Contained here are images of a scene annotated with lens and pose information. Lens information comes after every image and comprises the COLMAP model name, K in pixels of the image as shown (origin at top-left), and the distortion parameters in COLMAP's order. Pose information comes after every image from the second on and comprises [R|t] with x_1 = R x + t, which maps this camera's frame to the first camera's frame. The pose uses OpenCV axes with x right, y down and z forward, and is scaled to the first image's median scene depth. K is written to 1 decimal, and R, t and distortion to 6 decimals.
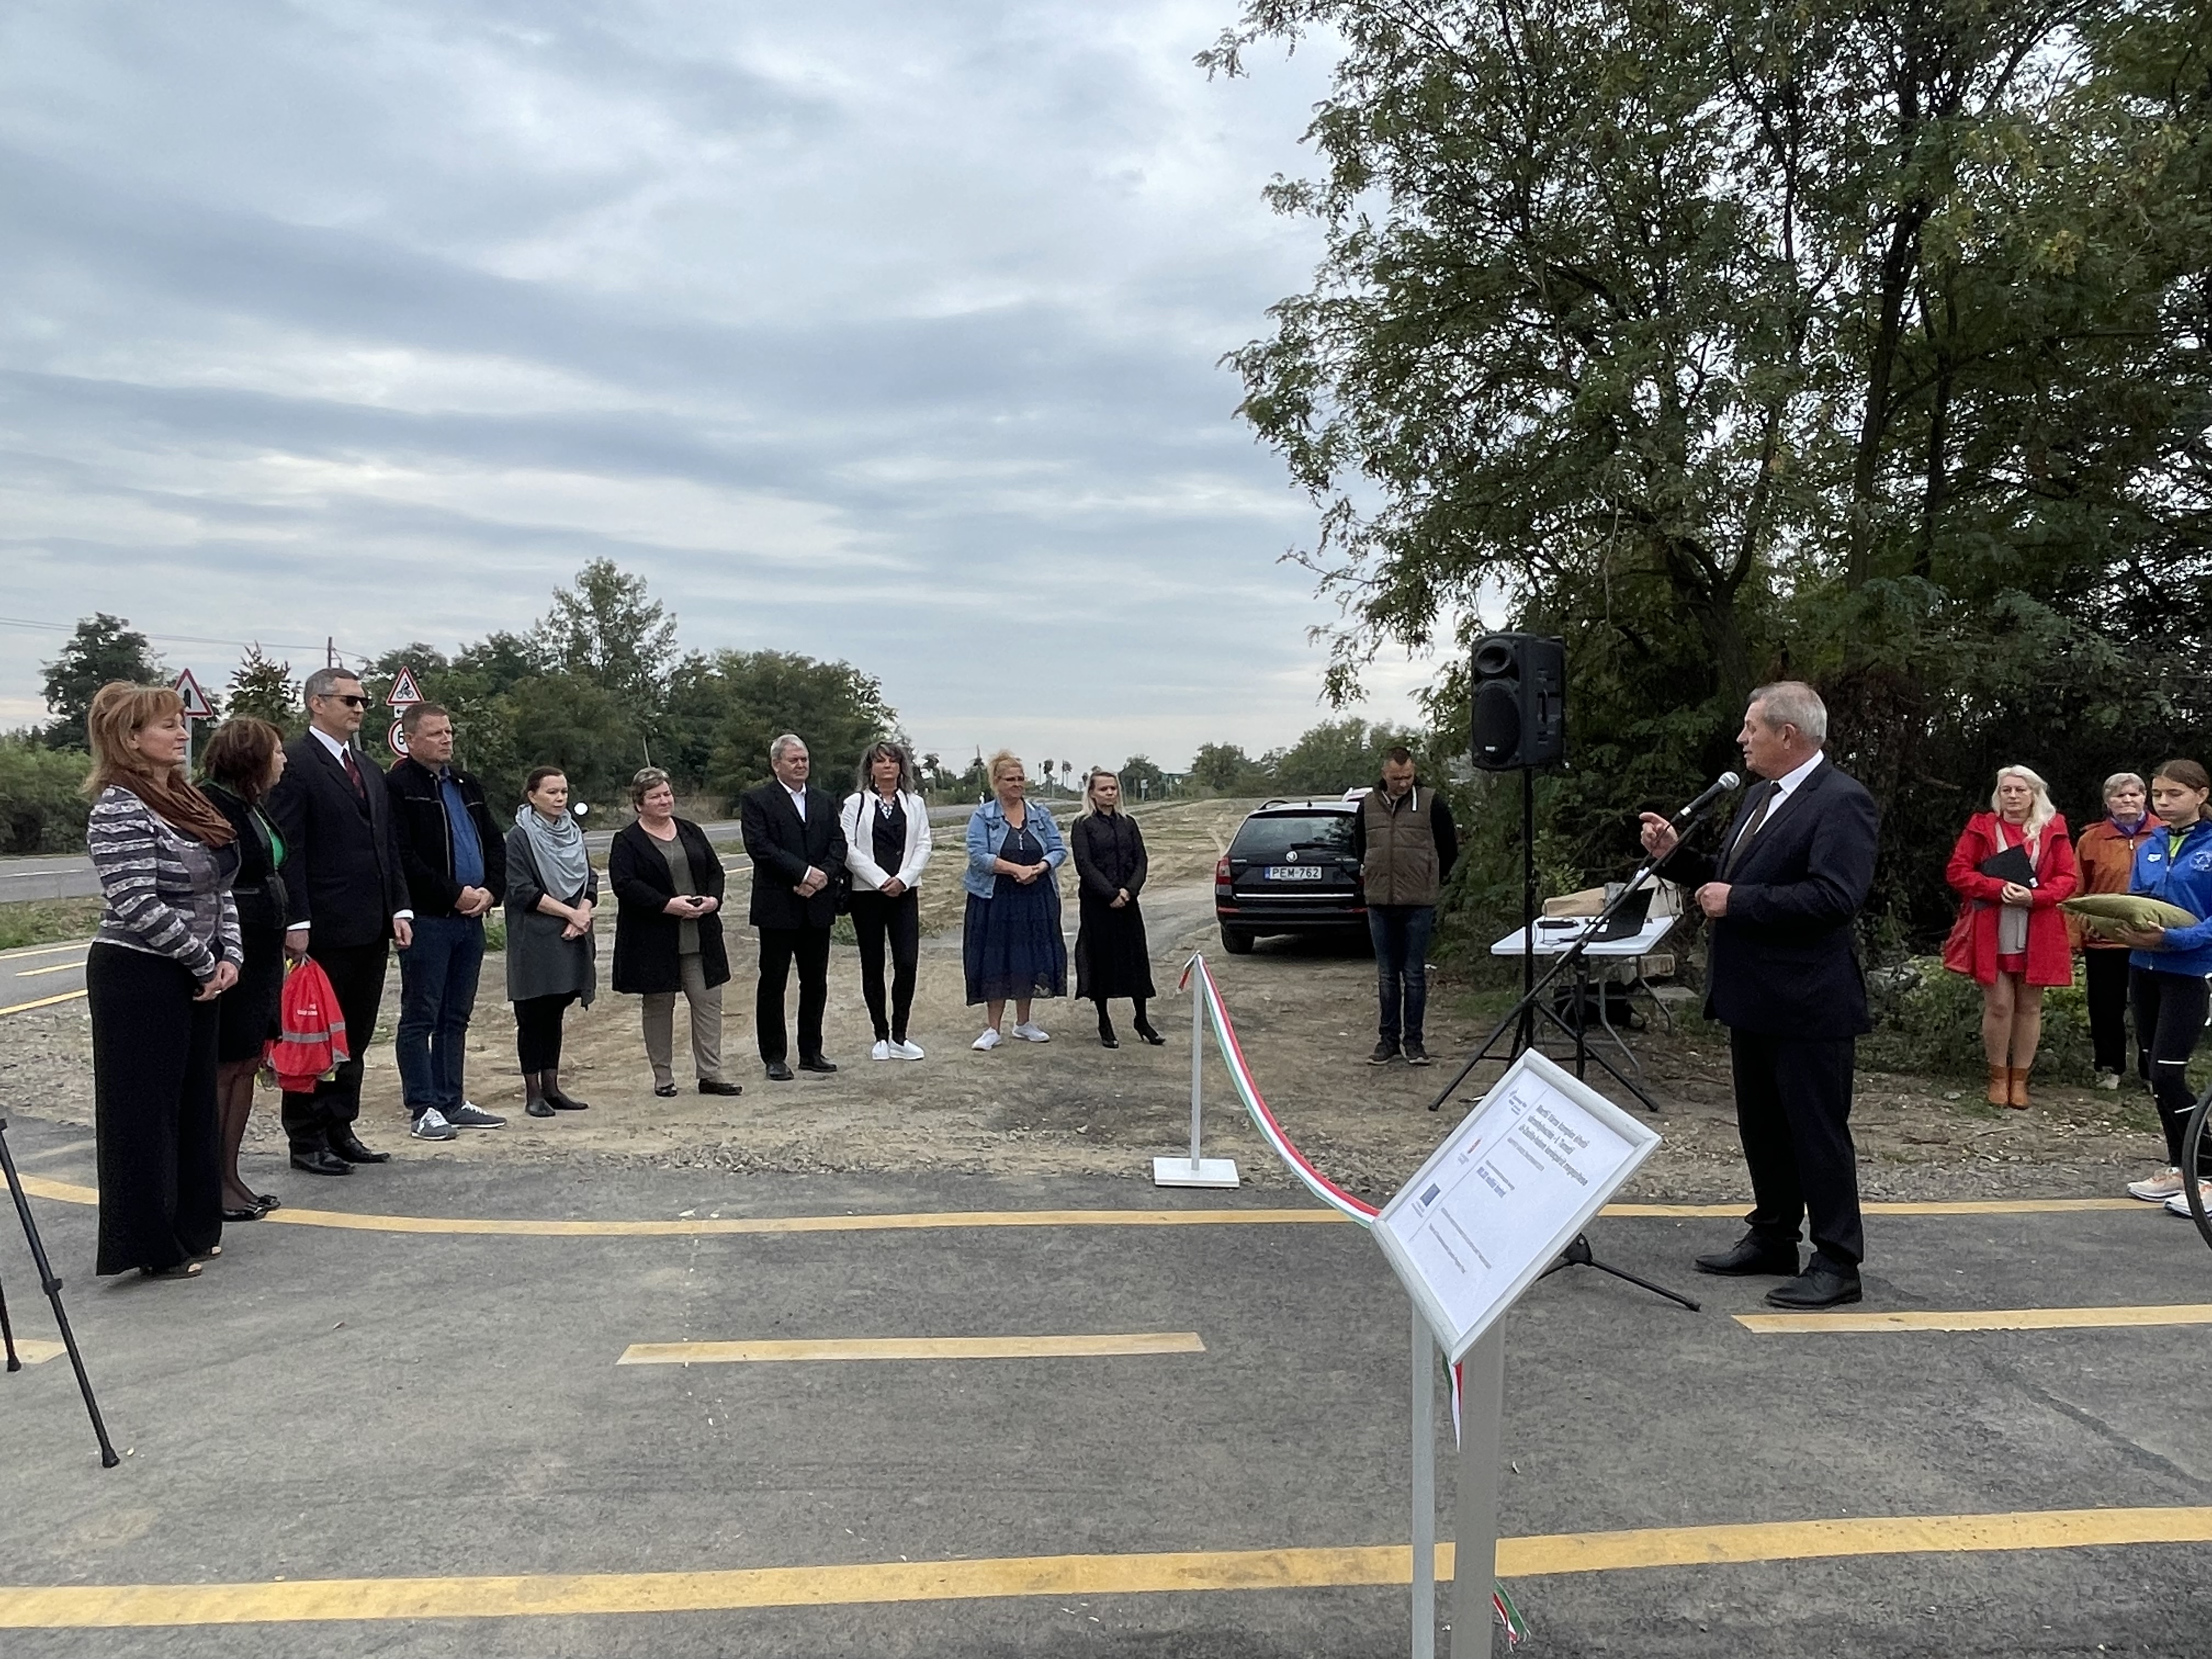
lens RADIAL K [[1541.2, 0, 1127.5], [0, 1541.2, 815.5], [0, 0, 1]] dist [0.002503, -0.004822]
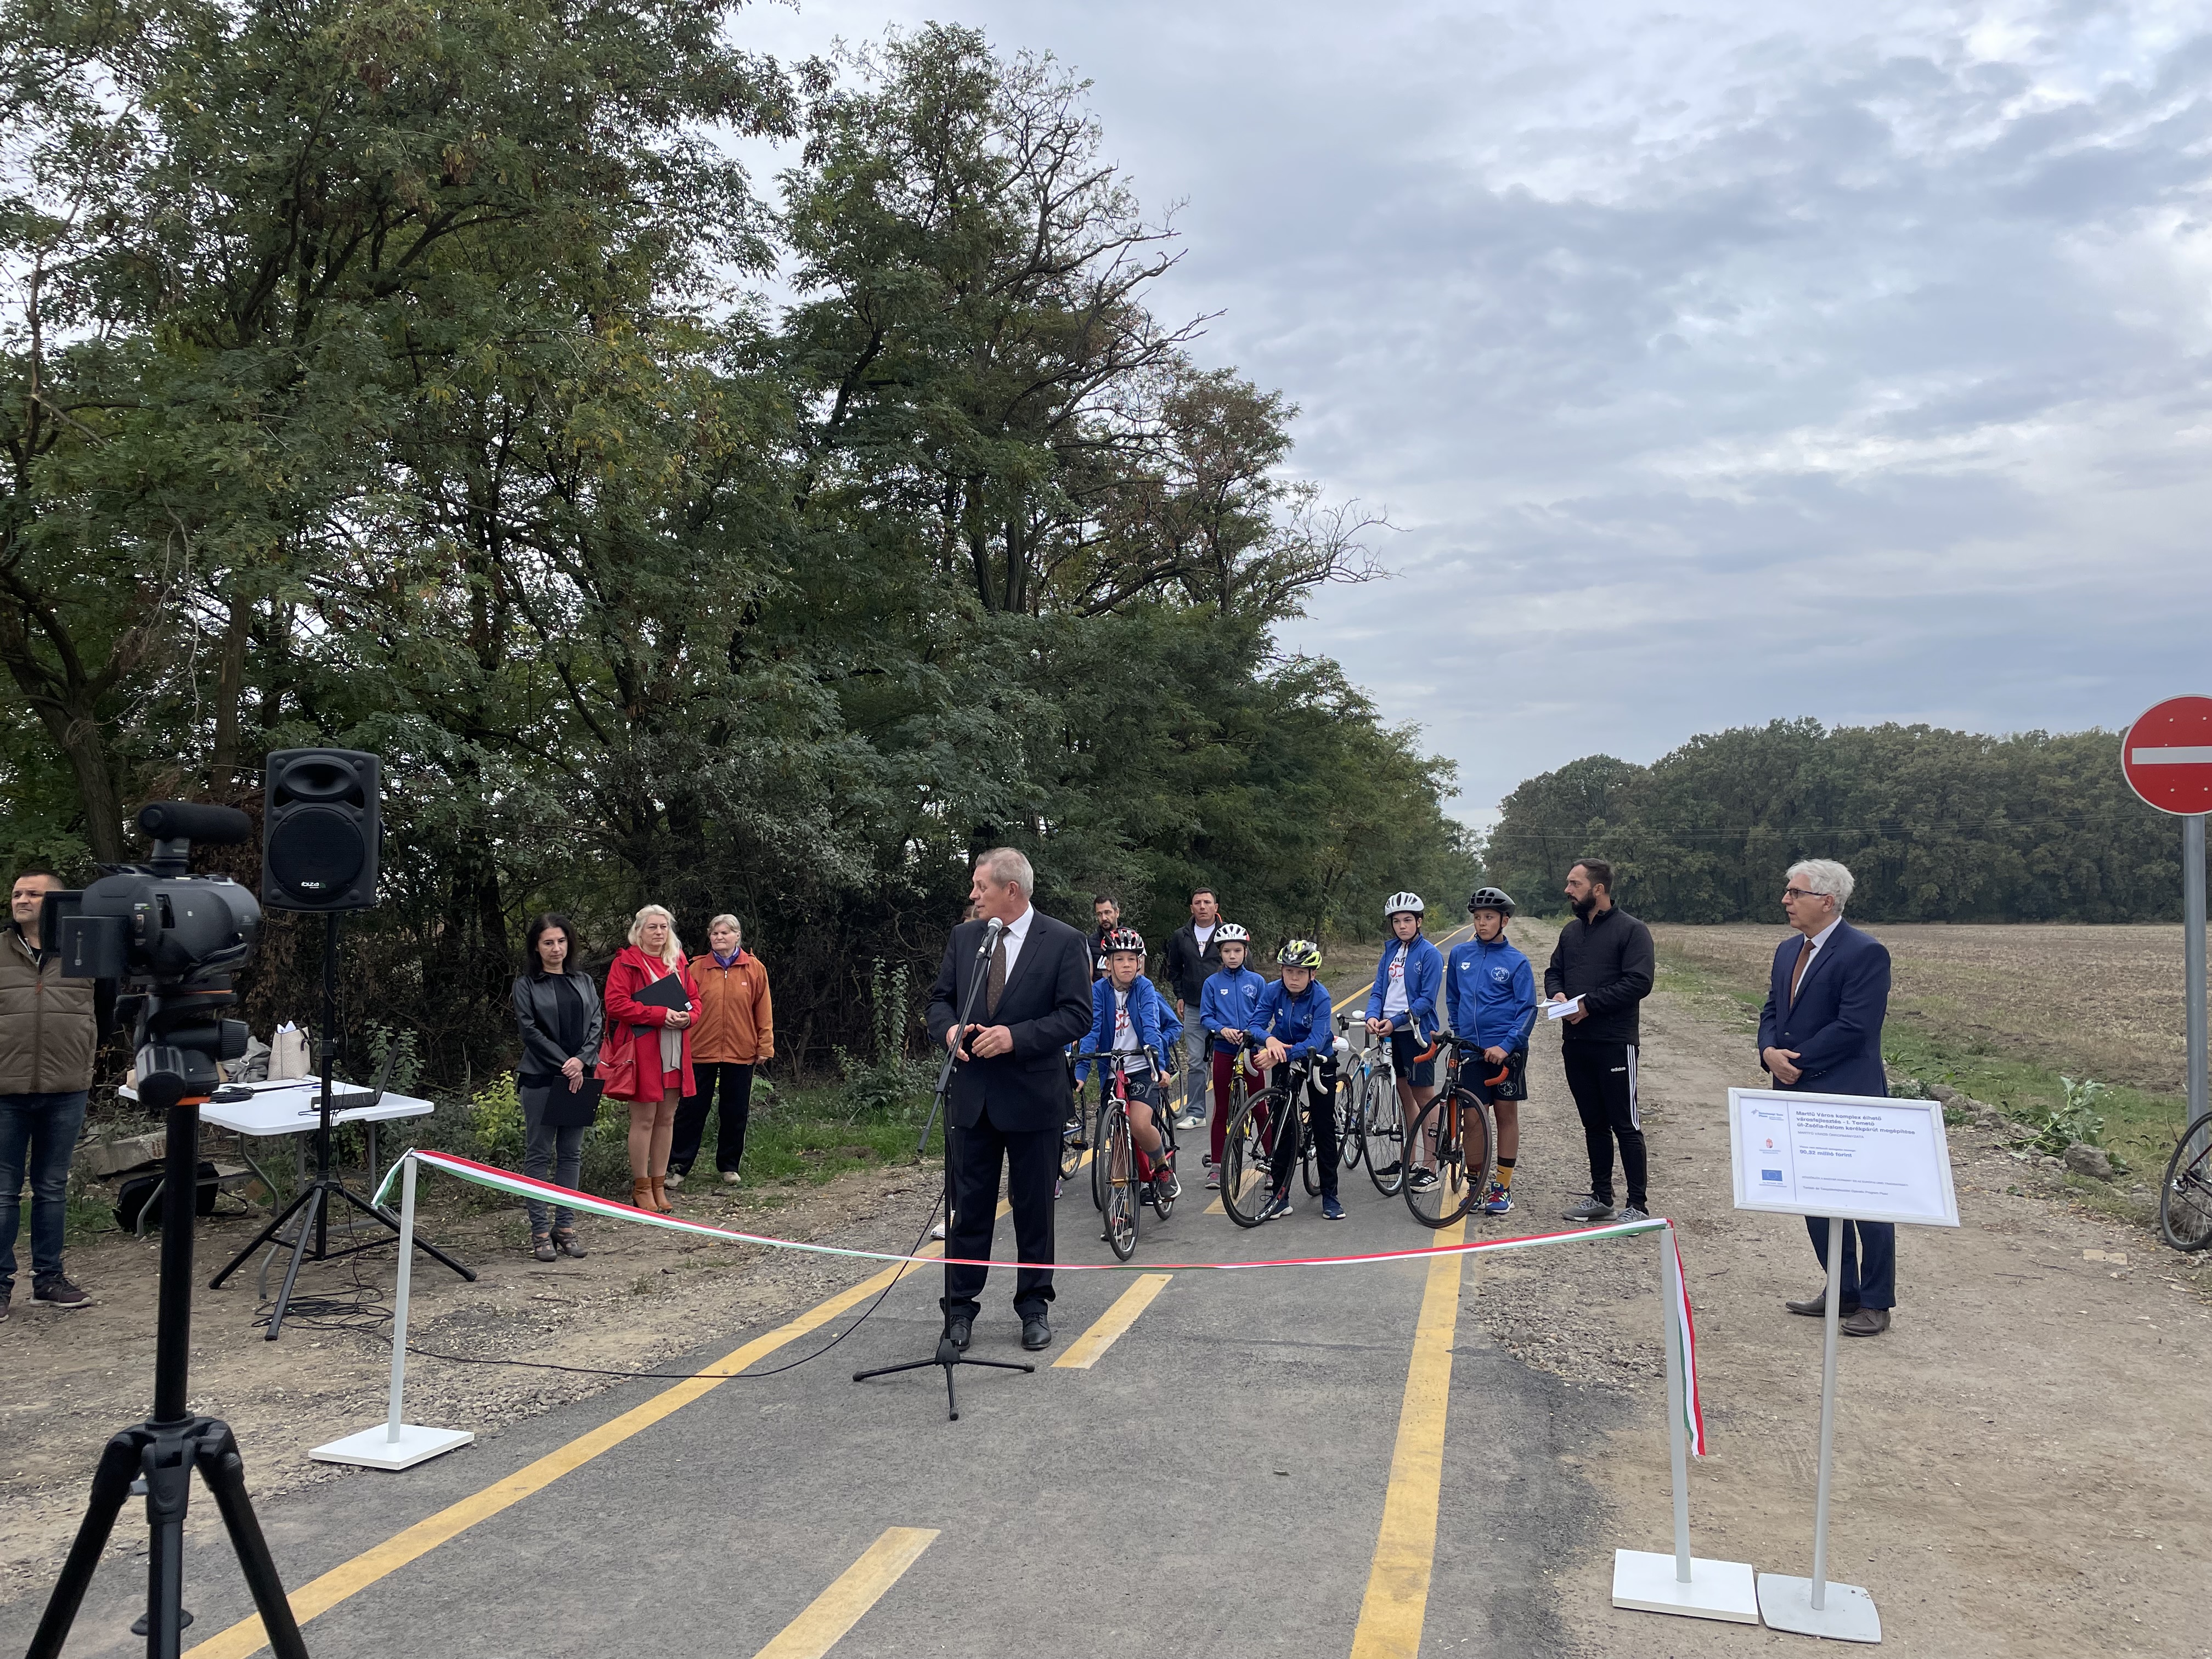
lens RADIAL K [[1657.4, 0, 1119.9], [0, 1657.4, 805.4], [0, 0, 1]] dist [0.084073, -0.105889]
pose [[0.308536, 0.060809, 0.949267, -0.658235], [0.019493, 0.997341, -0.070224, -0.018529], [-0.951013, 0.040171, 0.306531, 0.393800]]
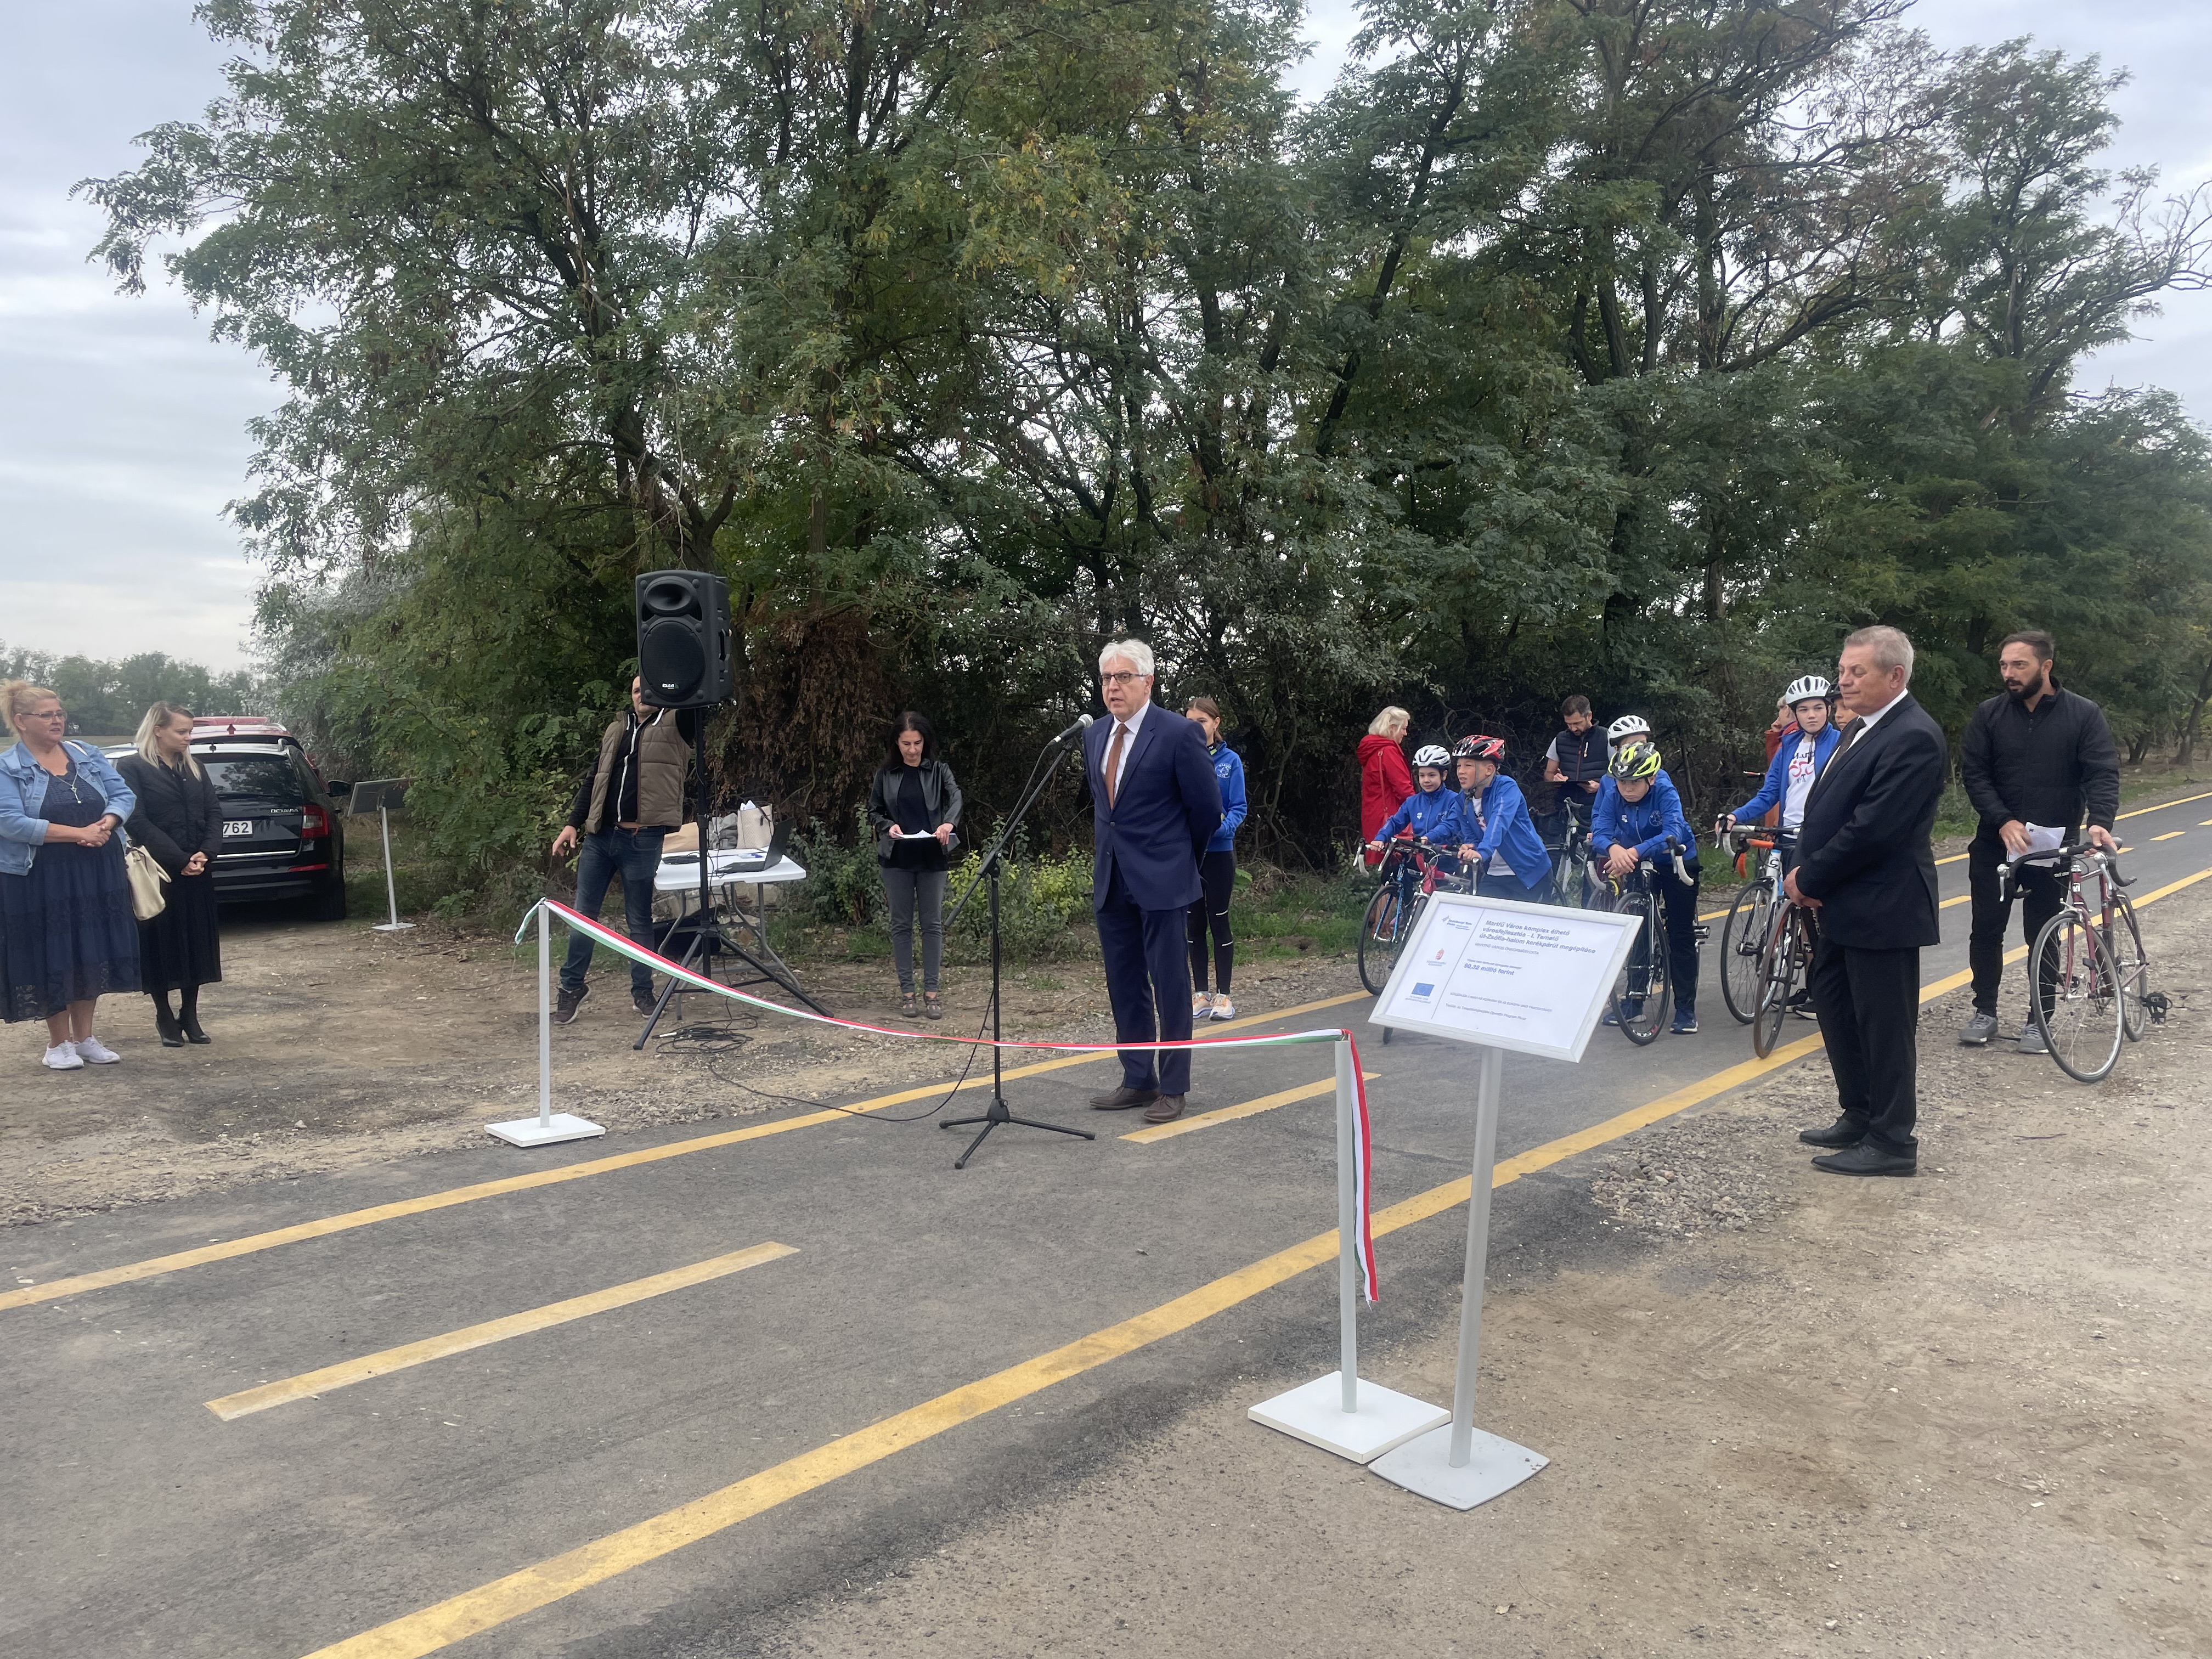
lens RADIAL K [[1657.4, 0, 1103.0], [0, 1657.4, 839.4], [0, 0, 1]] dist [0.084073, -0.105889]
pose [[0.726790, -0.055444, 0.684619, -0.408611], [0.021134, 0.998070, 0.058393, -0.001897], [-0.686535, -0.027971, 0.726559, 0.011807]]
